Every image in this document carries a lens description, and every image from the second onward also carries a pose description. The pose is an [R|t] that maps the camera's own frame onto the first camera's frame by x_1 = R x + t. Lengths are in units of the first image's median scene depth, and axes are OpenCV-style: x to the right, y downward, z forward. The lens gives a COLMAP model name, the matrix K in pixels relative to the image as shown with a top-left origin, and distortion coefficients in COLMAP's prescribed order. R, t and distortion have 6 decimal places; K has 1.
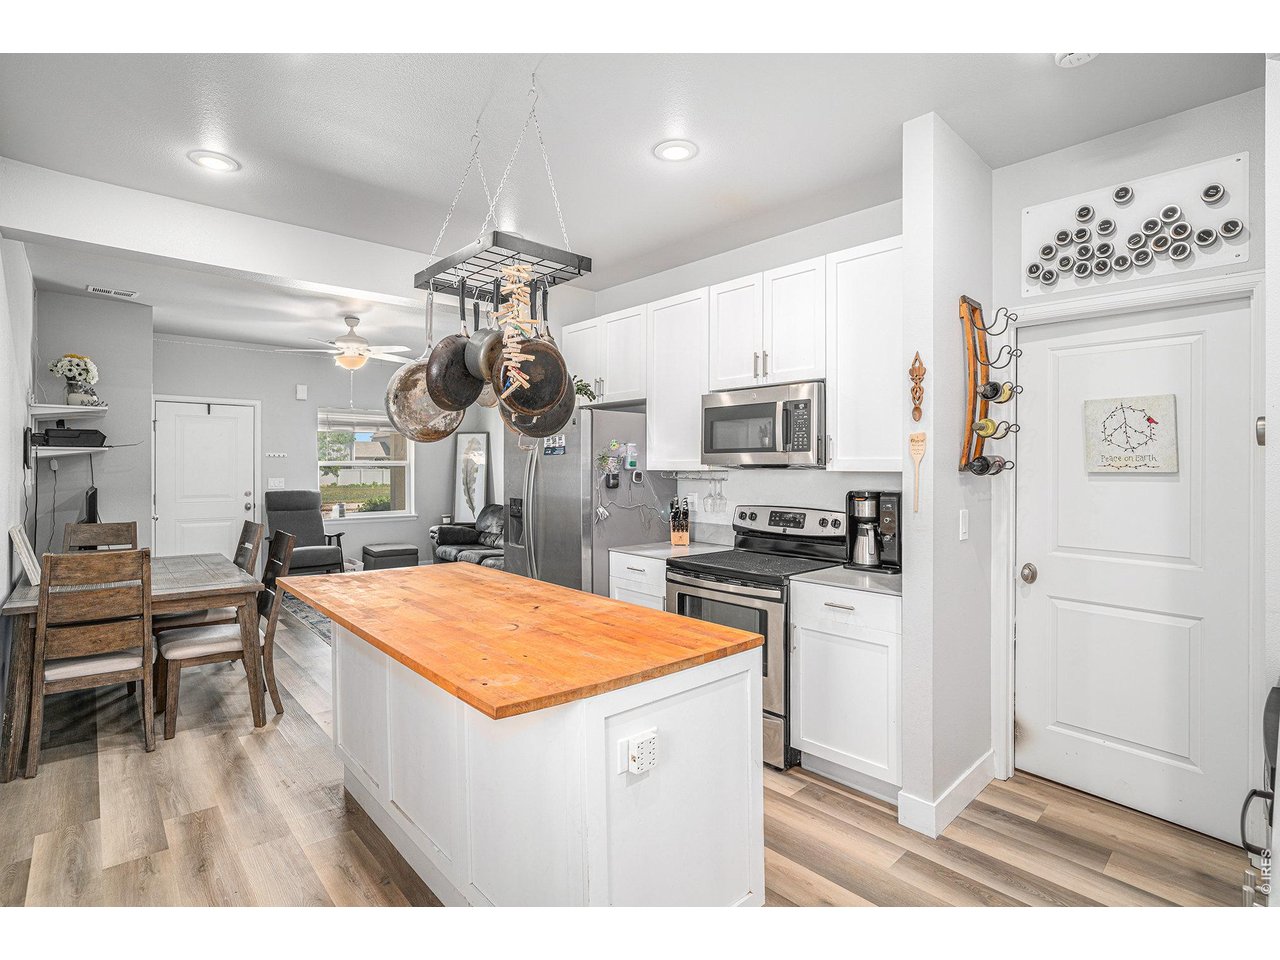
lens RADIAL K [[629.9, 0, 640.0], [0, 629.9, 480.0], [0, 0, 1]] dist [-0.071420, 0.000269]
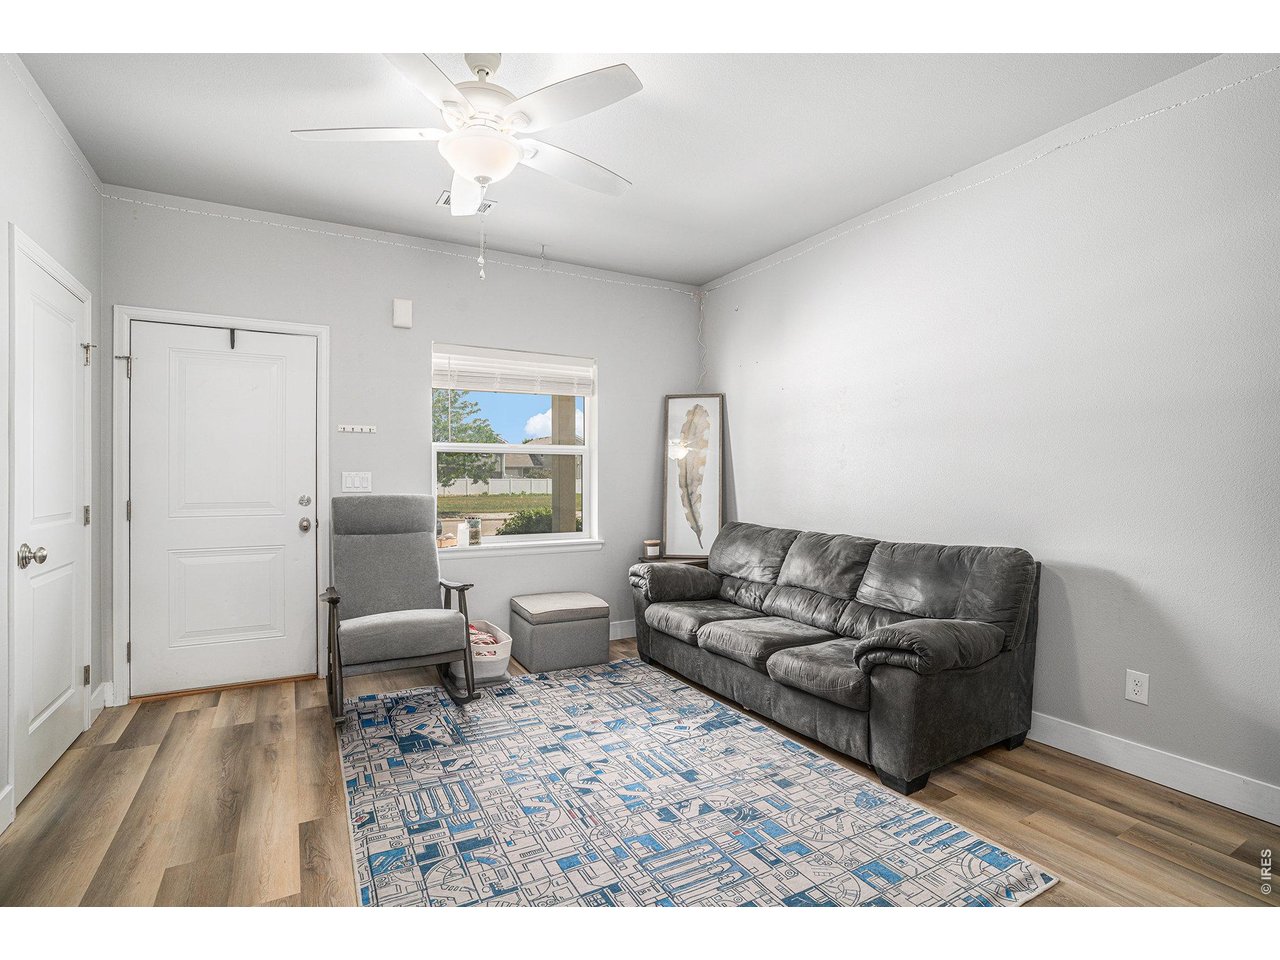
lens RADIAL K [[629.9, 0, 640.0], [0, 629.9, 480.0], [0, 0, 1]] dist [-0.071420, 0.000269]
pose [[0.976052, -0.002423, -0.217523, -0.216483], [-0.001182, 0.999864, -0.016439, 0.011395], [0.217534, 0.016303, 0.975917, 0.487523]]
